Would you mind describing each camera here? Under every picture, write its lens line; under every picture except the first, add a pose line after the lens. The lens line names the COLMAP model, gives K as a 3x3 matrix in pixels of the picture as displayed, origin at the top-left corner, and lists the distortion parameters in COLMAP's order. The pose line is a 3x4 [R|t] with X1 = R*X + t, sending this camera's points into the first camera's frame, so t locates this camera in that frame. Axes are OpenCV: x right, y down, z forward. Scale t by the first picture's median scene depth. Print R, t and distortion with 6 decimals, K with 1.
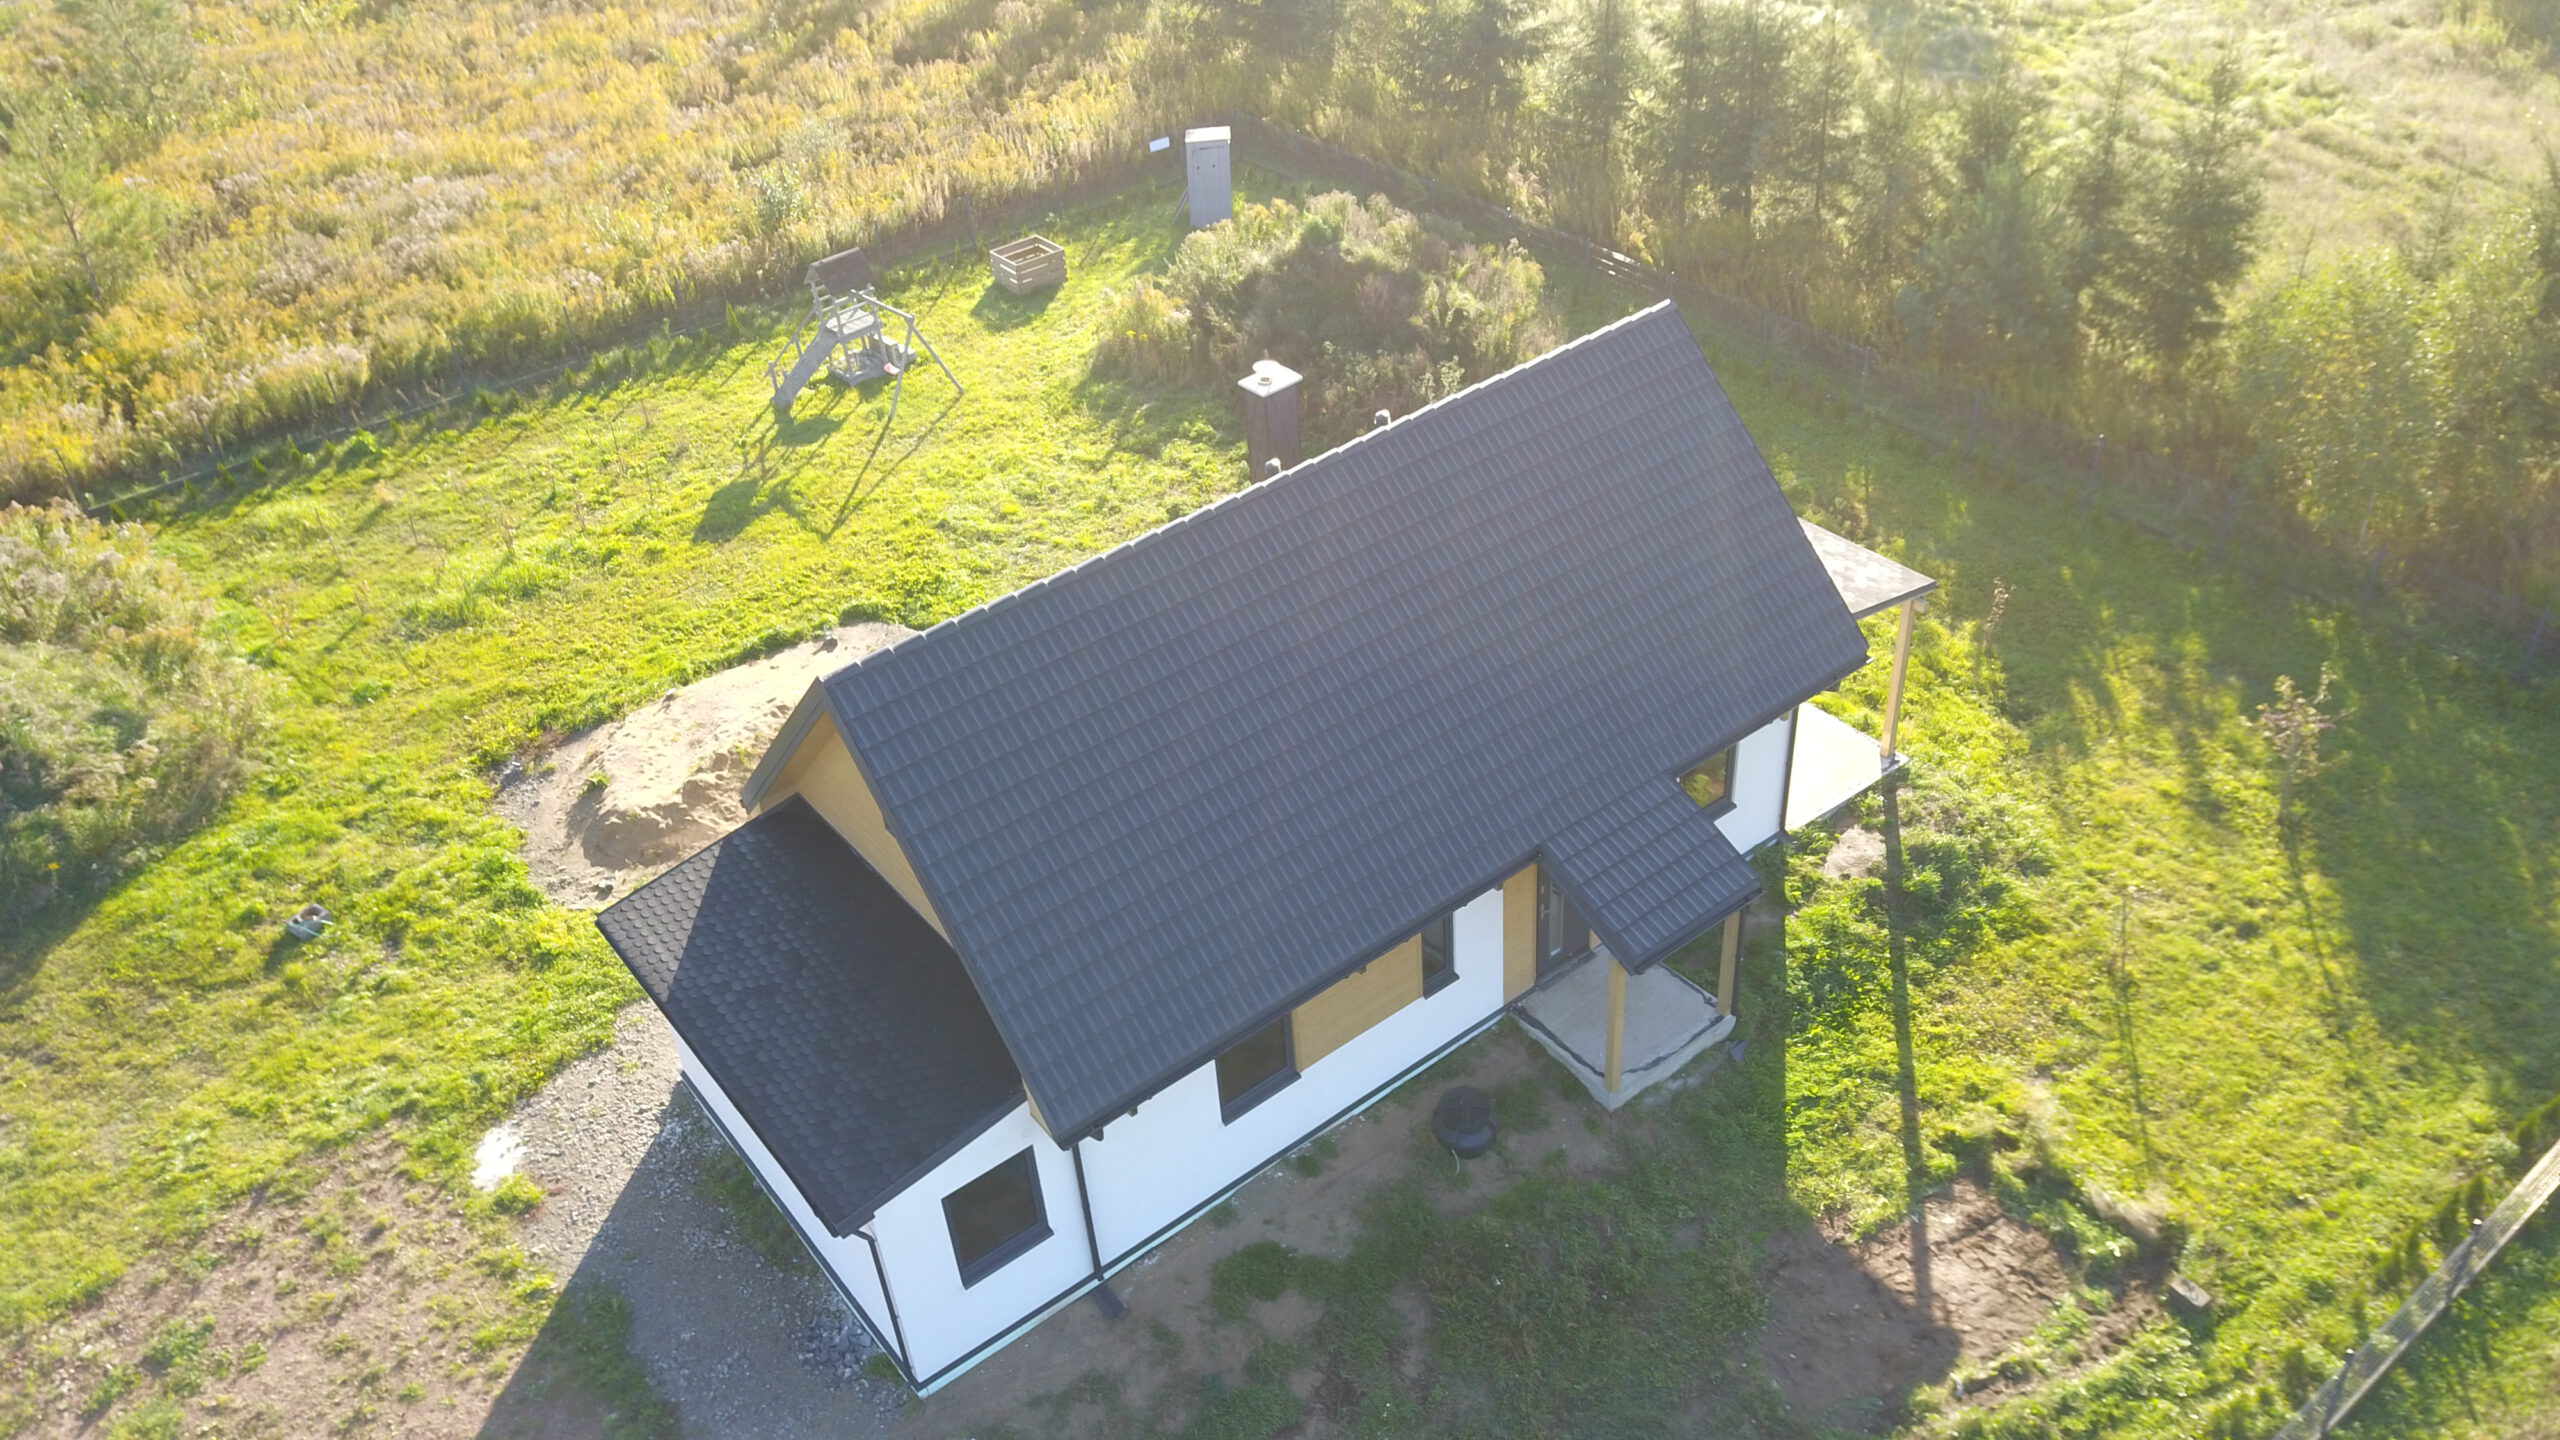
lens RADIAL K [[1957.9, 0, 1271.9], [0, 1957.9, 719.8], [0, 0, 1]] dist [-0.000227, -0.000602]
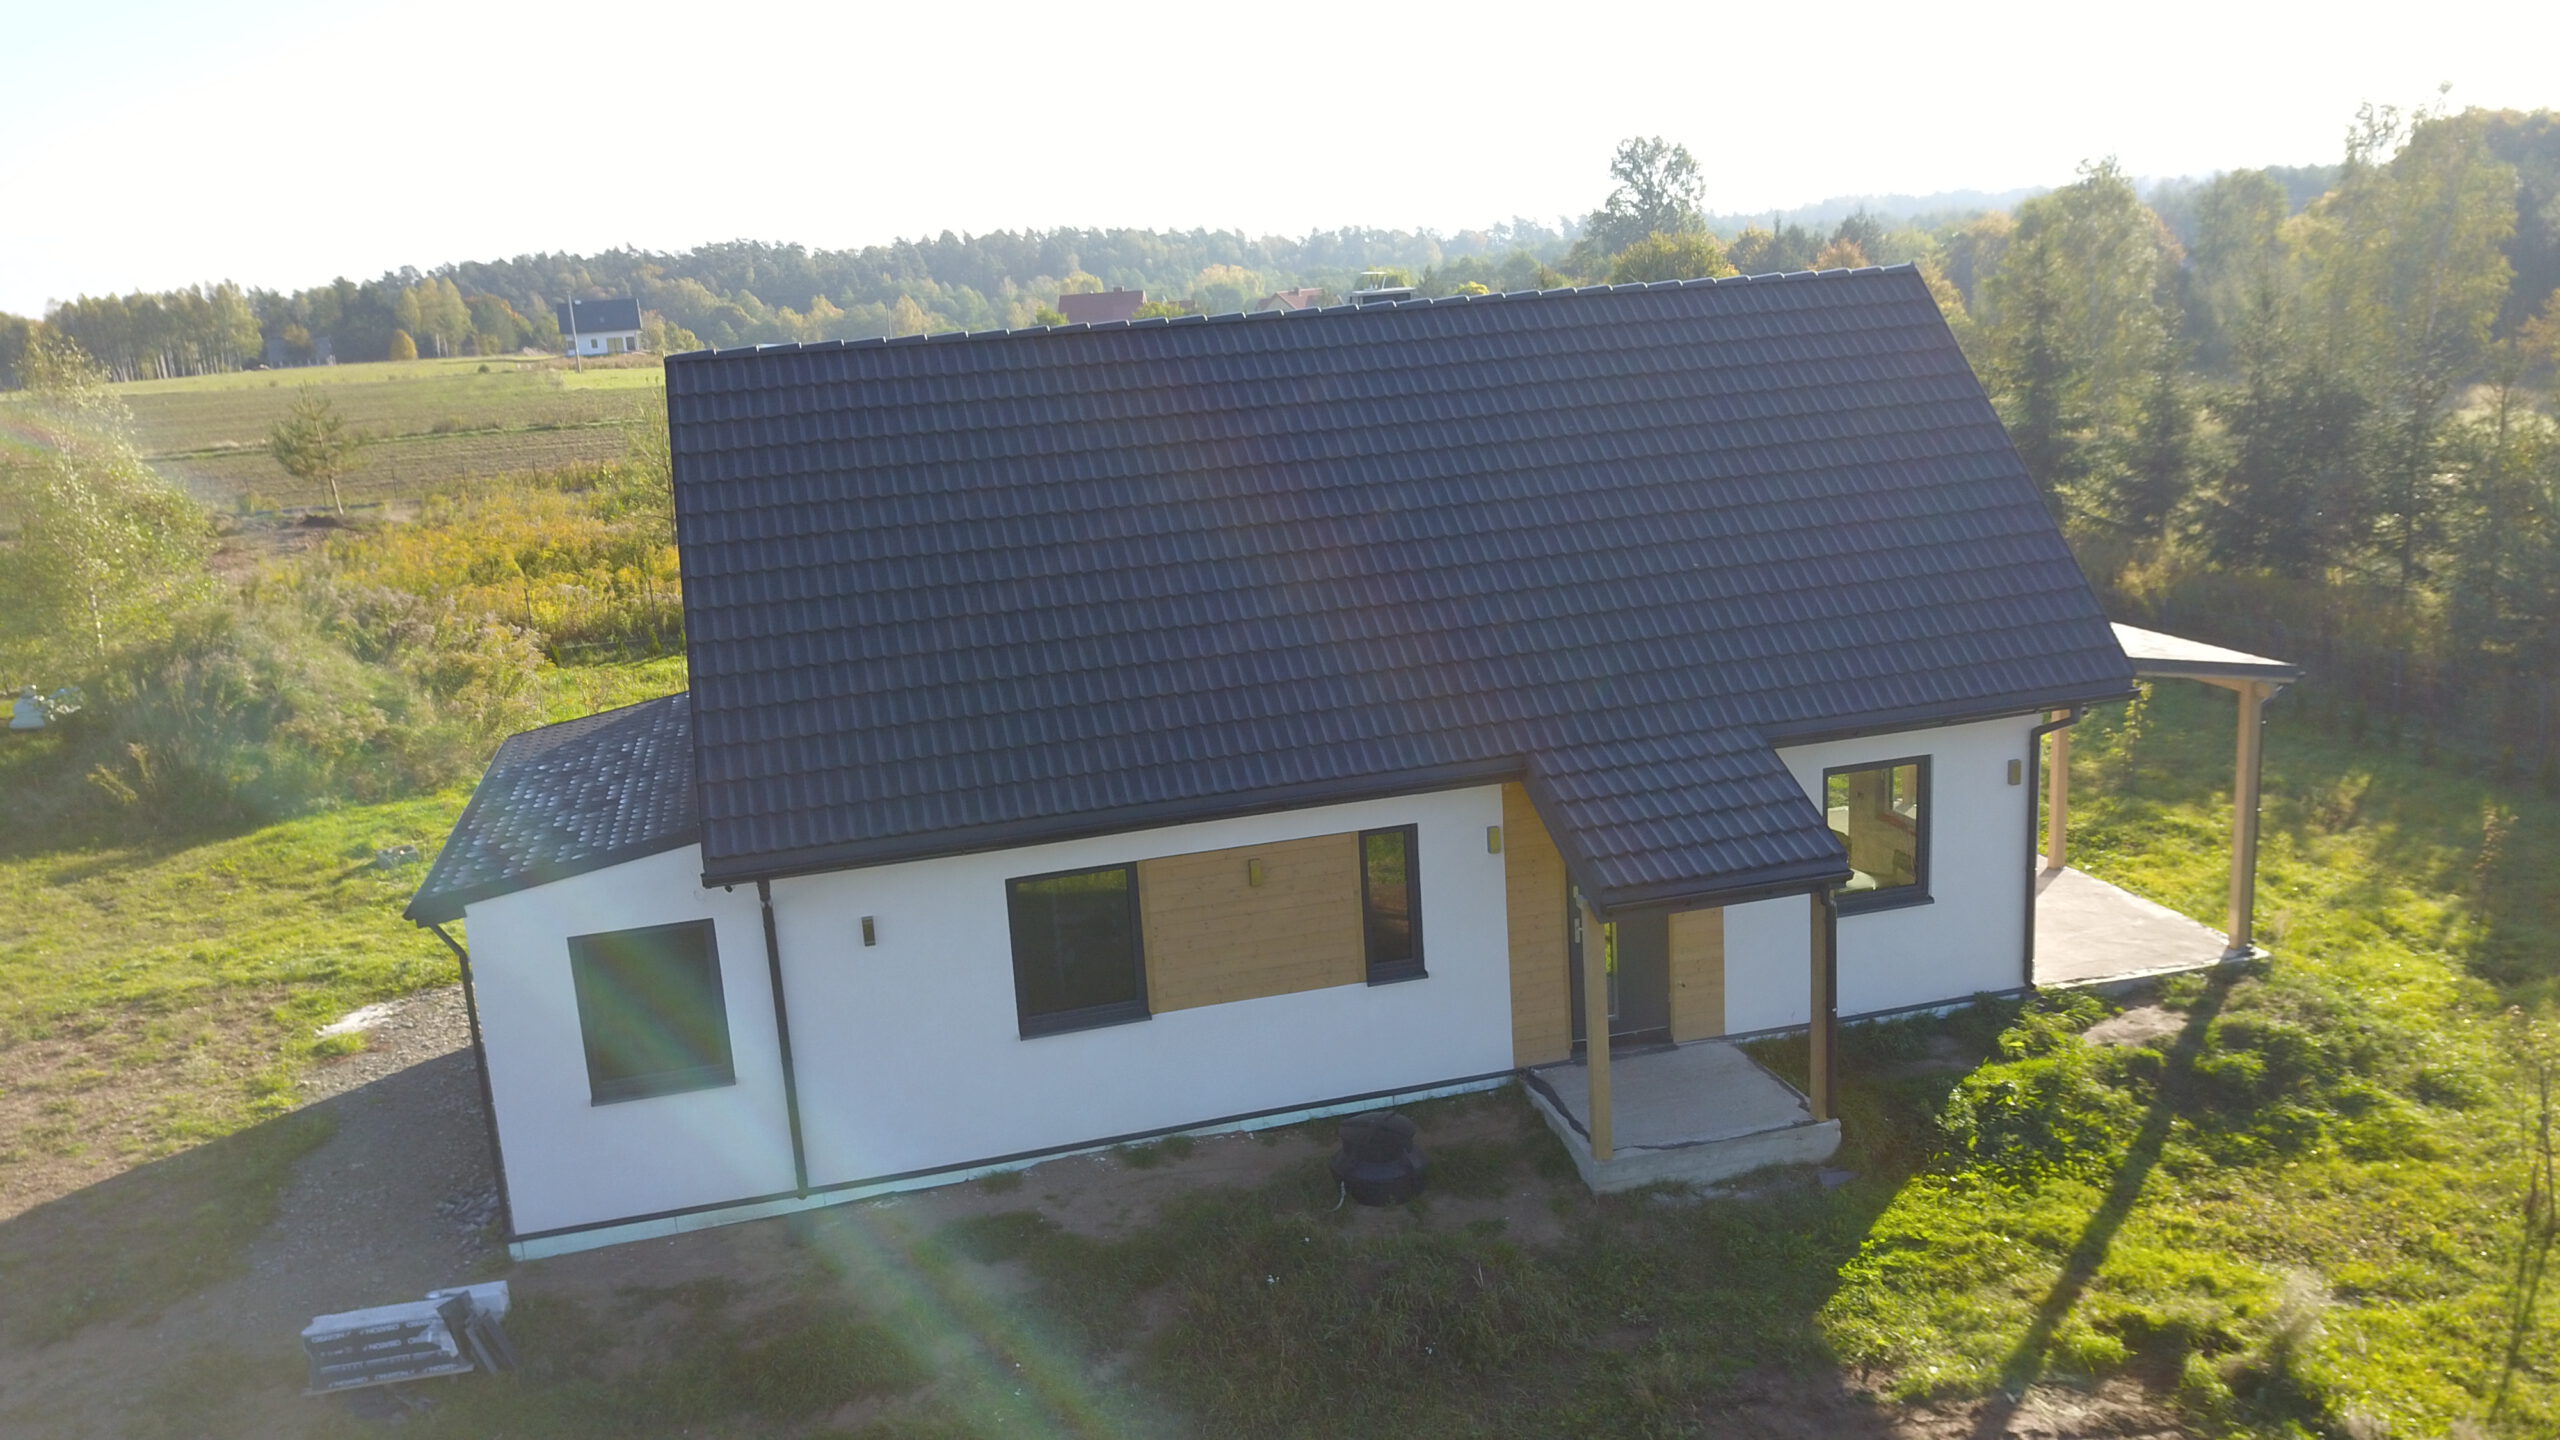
lens RADIAL K [[1957.9, 0, 1271.9], [0, 1957.9, 719.8], [0, 0, 1]] dist [-0.000227, -0.000602]
pose [[0.917212, 0.097133, -0.386377, 0.309733], [-0.232363, 0.918213, -0.320767, 0.287343], [0.323619, 0.383991, 0.864767, 0.320334]]
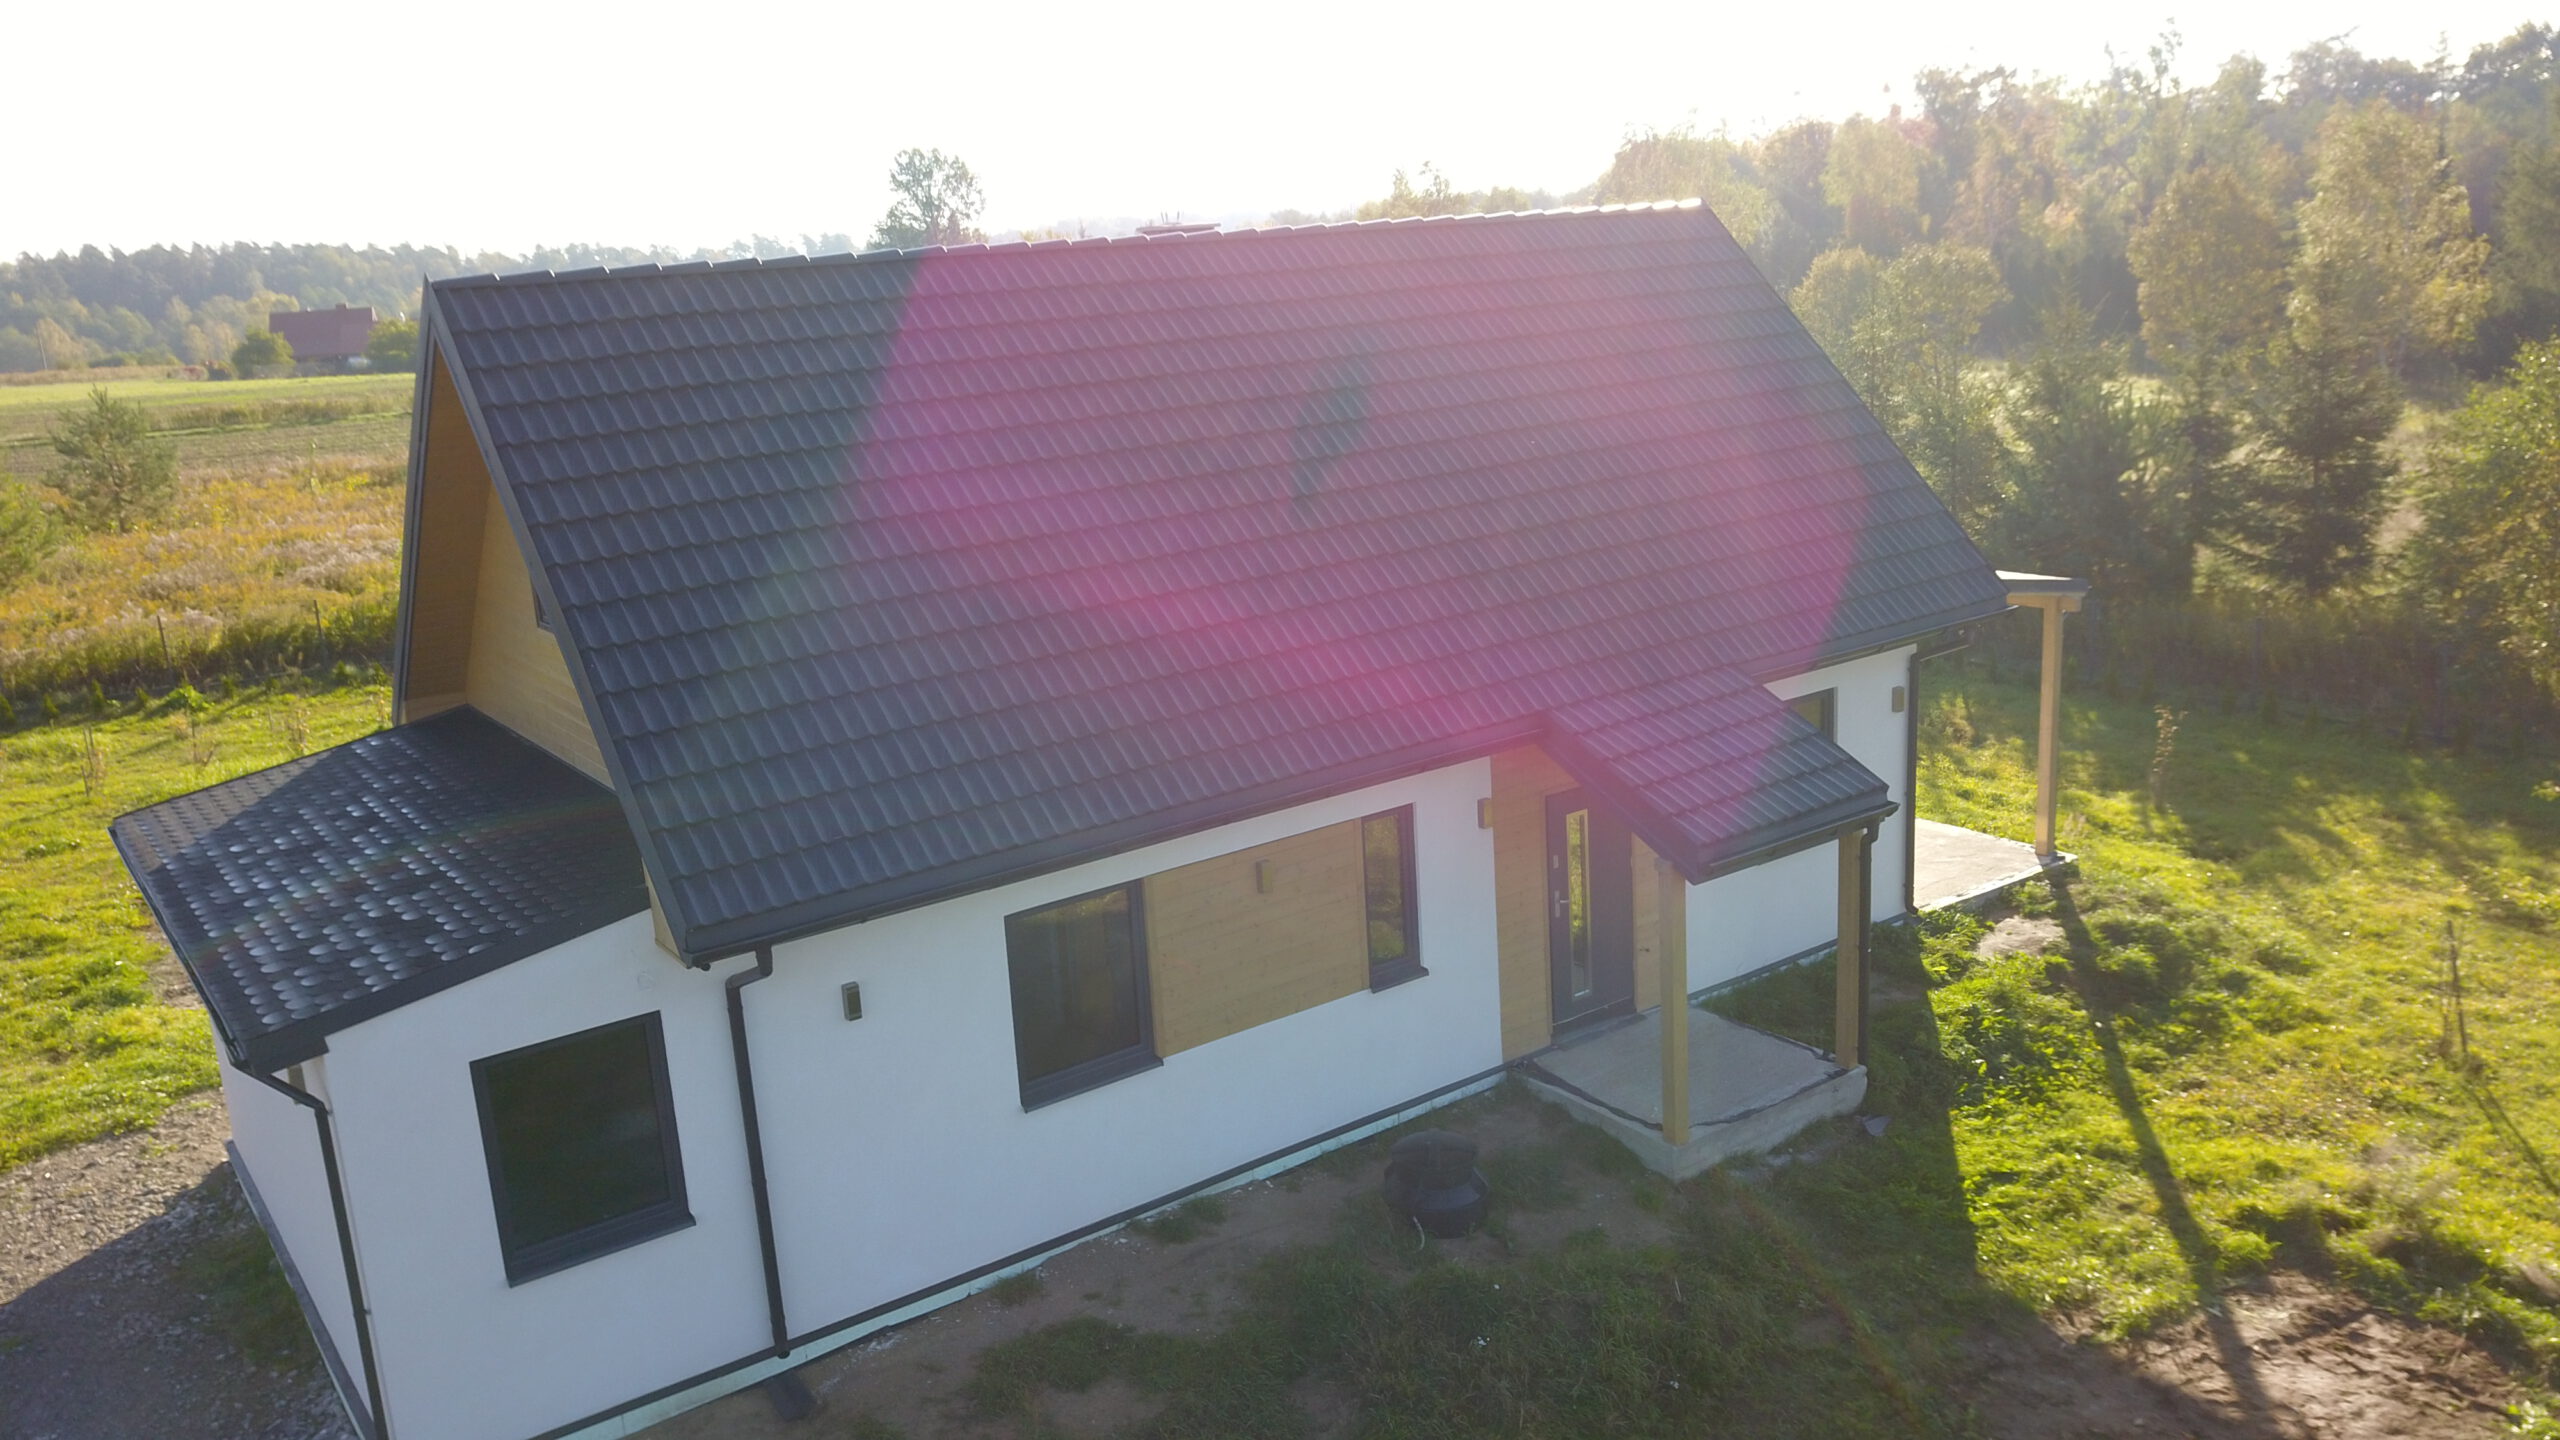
lens RADIAL K [[1957.9, 0, 1271.9], [0, 1957.9, 719.8], [0, 0, 1]] dist [-0.000227, -0.000602]
pose [[0.999397, 0.013622, -0.031937, 0.063594], [-0.024682, 0.925658, -0.377556, 0.296368], [0.024420, 0.378117, 0.925436, 0.370137]]
